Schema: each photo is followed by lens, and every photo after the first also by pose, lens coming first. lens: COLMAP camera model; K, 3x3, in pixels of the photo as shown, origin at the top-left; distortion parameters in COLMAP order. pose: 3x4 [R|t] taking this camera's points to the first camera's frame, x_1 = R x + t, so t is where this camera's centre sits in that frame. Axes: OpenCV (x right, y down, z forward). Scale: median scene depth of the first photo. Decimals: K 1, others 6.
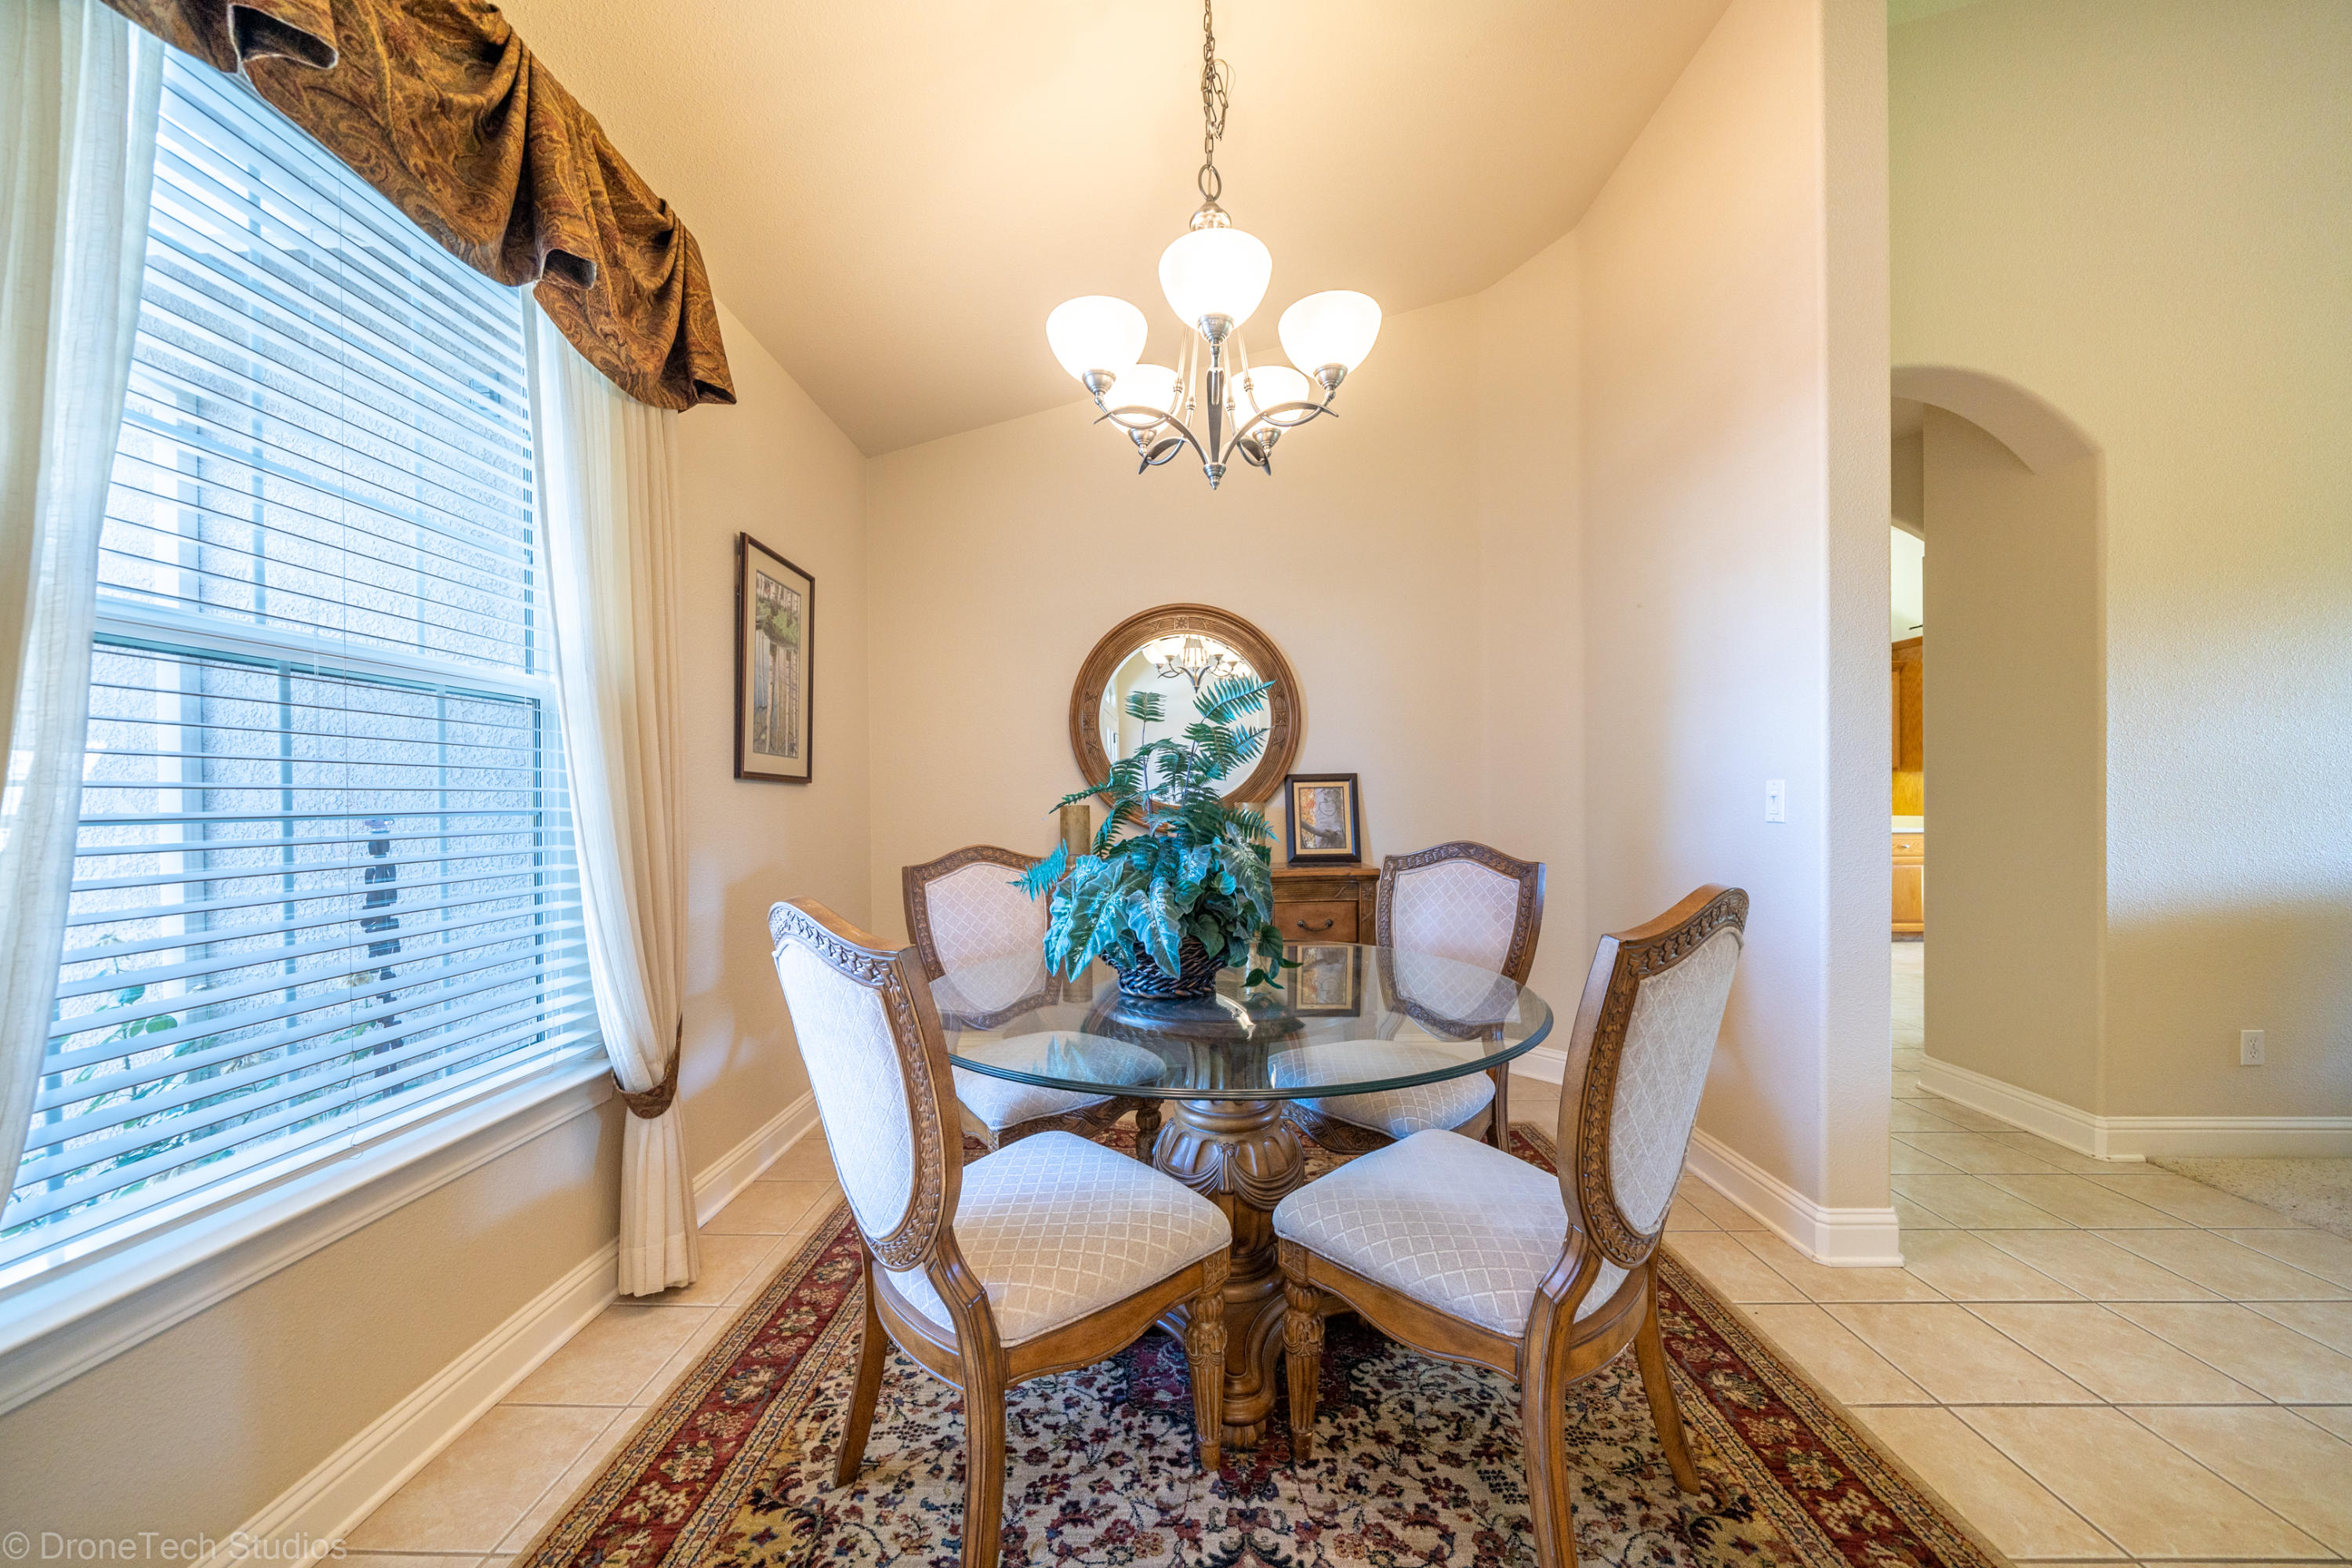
lens RADIAL K [[814.7, 0, 1171.7], [0, 814.7, 804.7], [0, 0, 1]] dist [-0.005550, -0.000265]
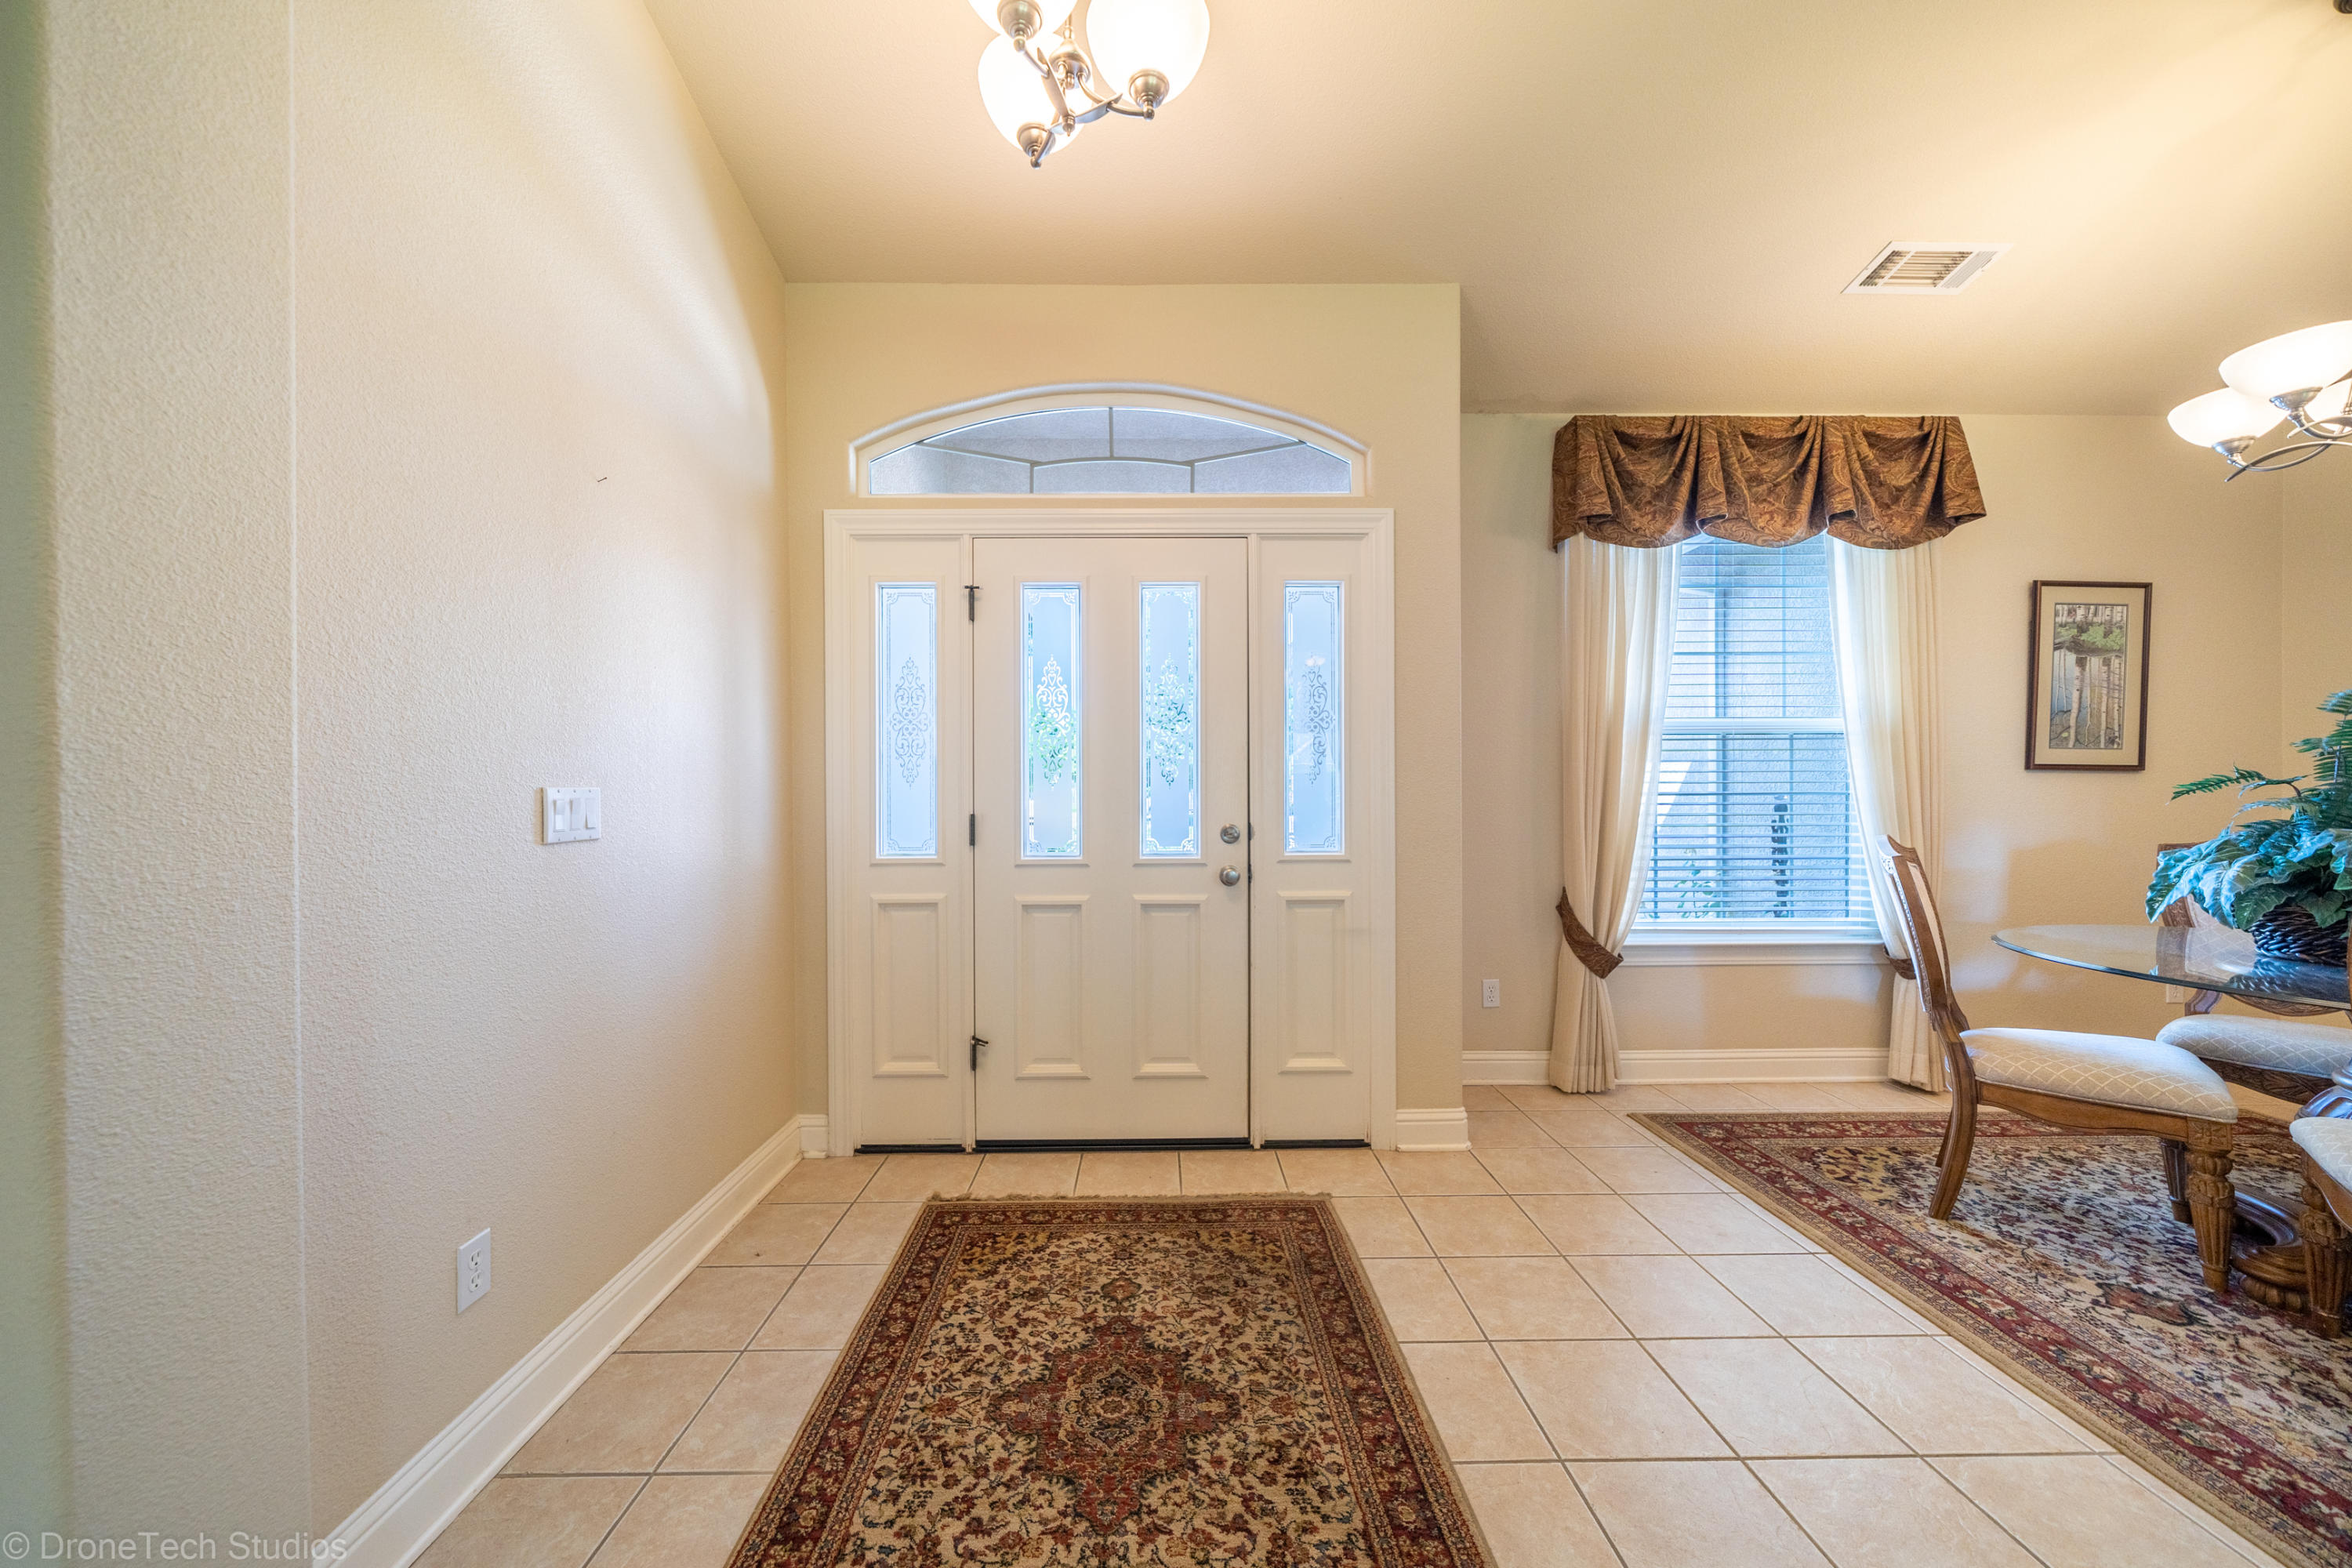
lens RADIAL K [[821.9, 0, 1169.4], [0, 821.9, 793.4], [0, 0, 1]] dist [-0.001654, 0.000196]
pose [[0.033560, 0.012369, -0.999360, 1.258702], [-0.004314, 0.999916, 0.012231, -0.006970], [0.999427, 0.003901, 0.033610, -0.725580]]
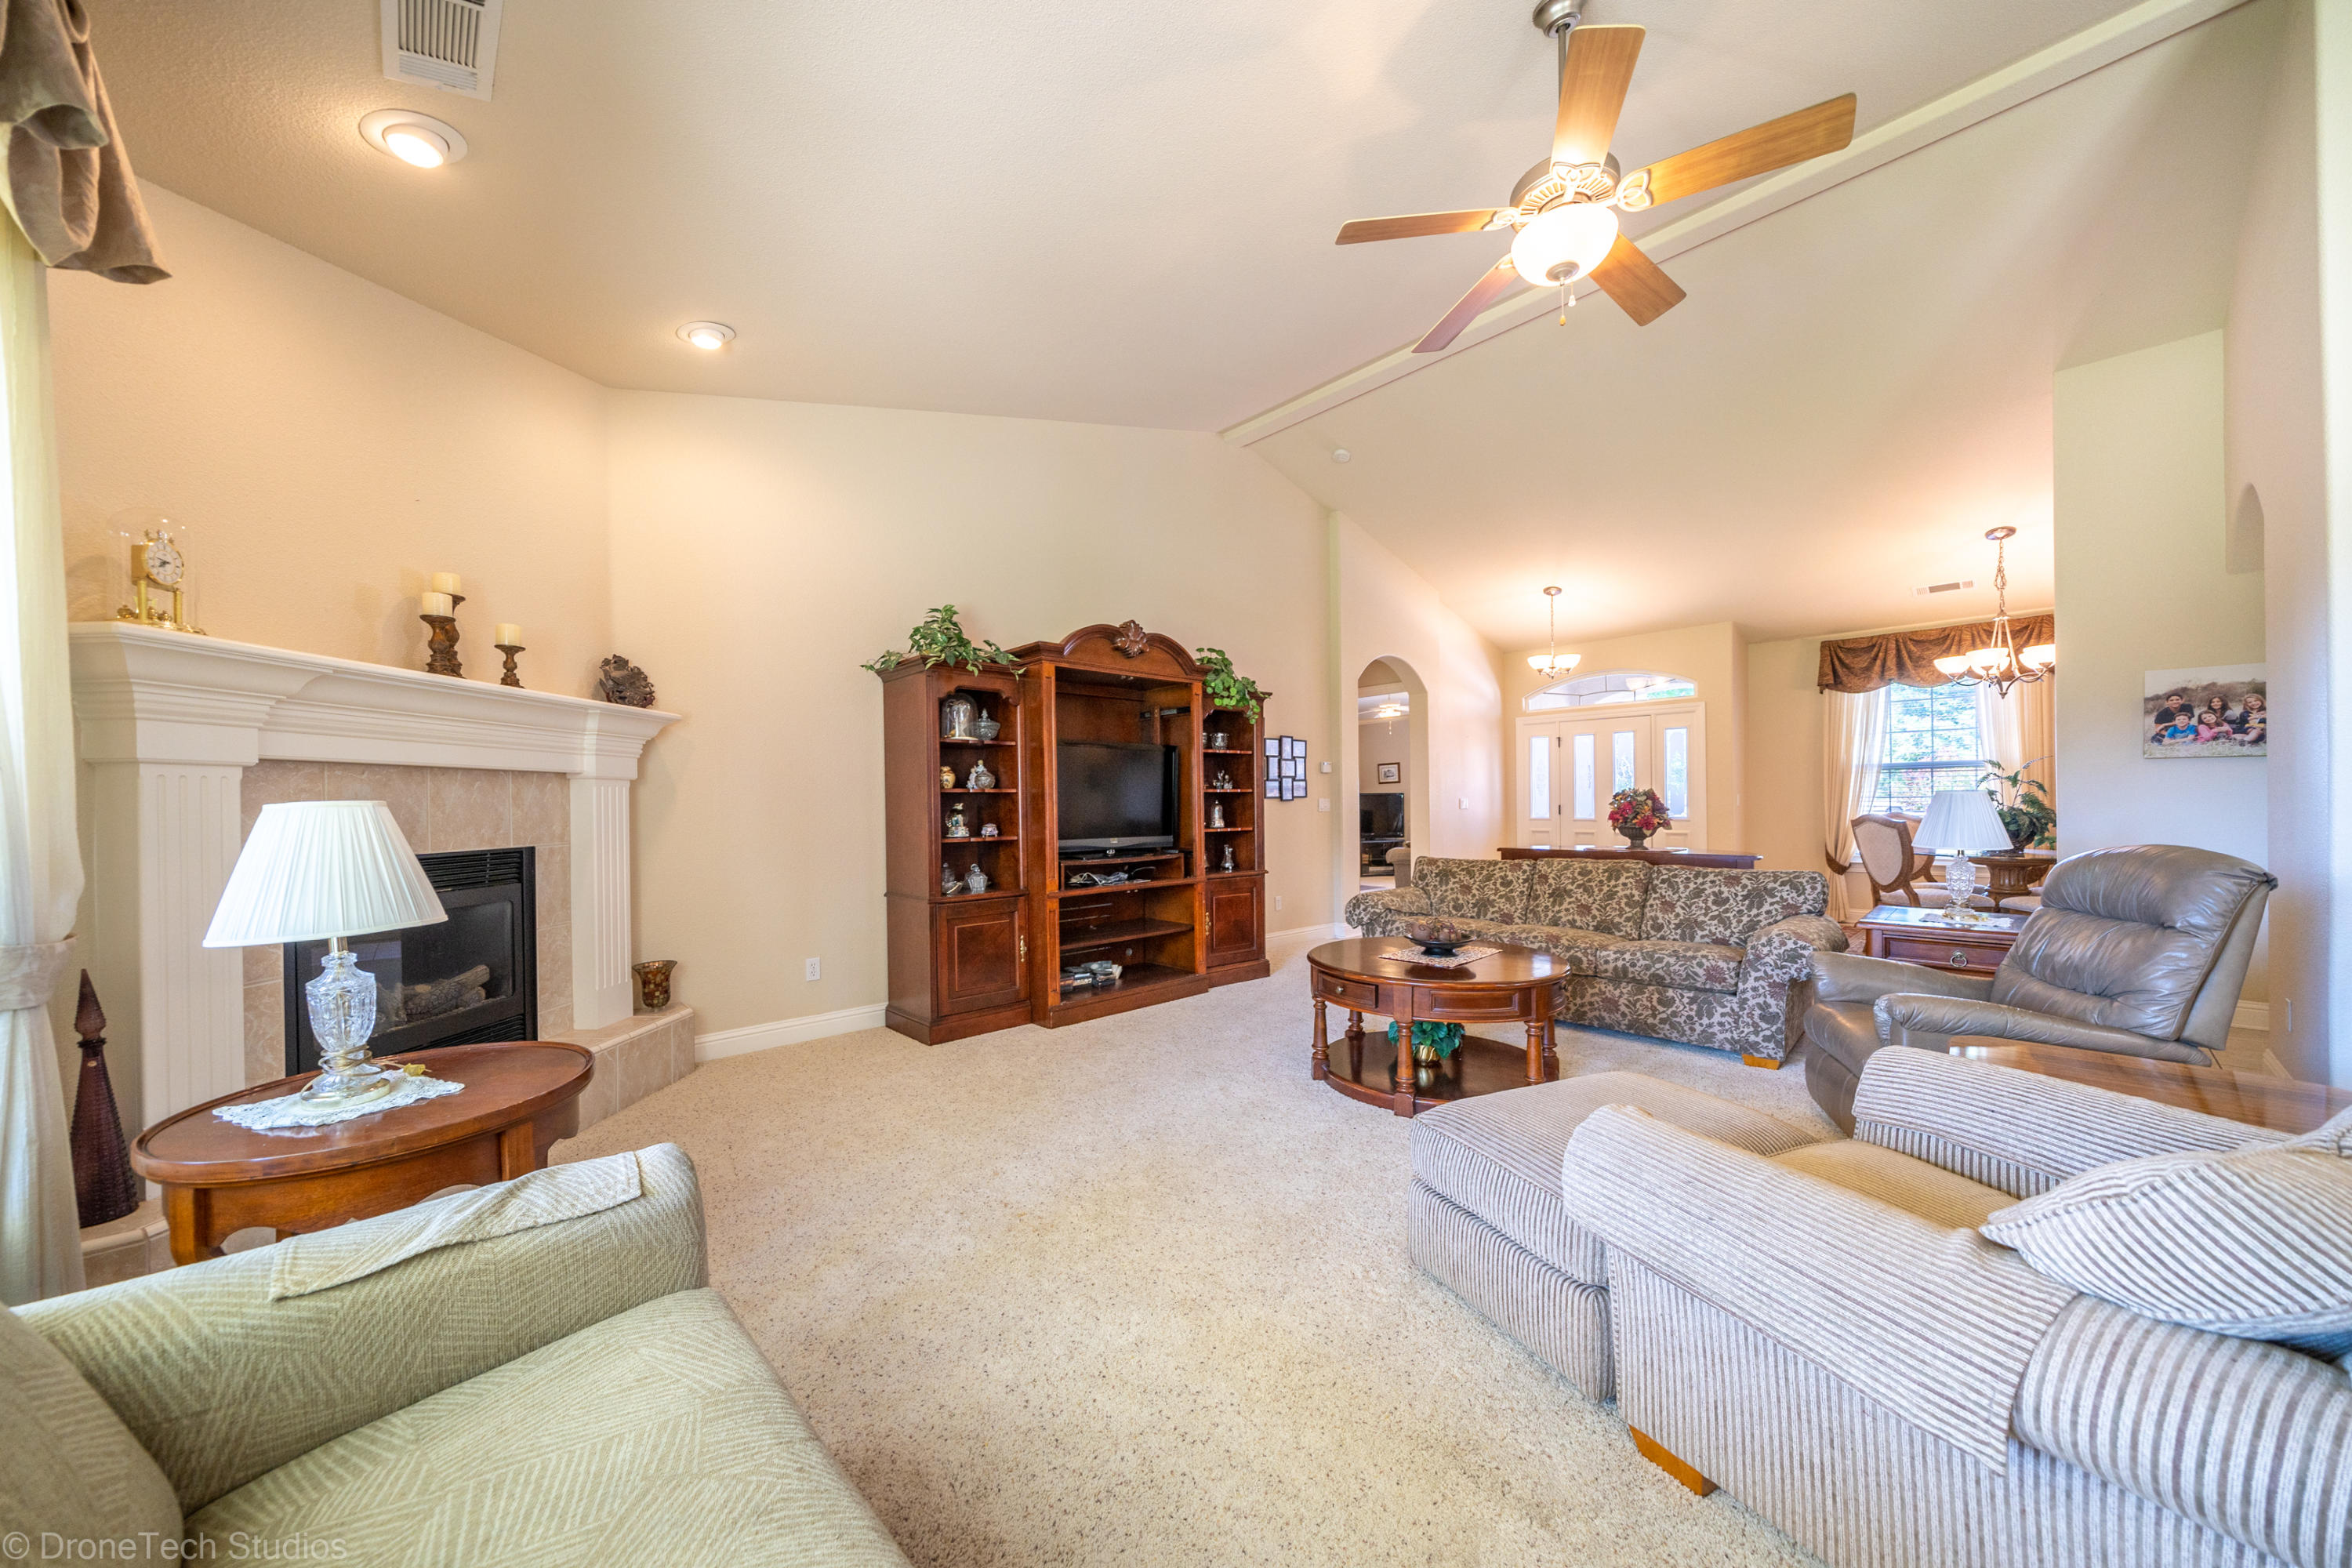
lens RADIAL K [[814.7, 0, 1171.7], [0, 814.7, 804.7], [0, 0, 1]] dist [-0.005550, -0.000265]
pose [[-0.724523, 0.017169, -0.689036, 5.618323], [0.011706, 0.999852, 0.012606, -0.052739], [0.689151, 0.001067, -0.724617, 1.266367]]
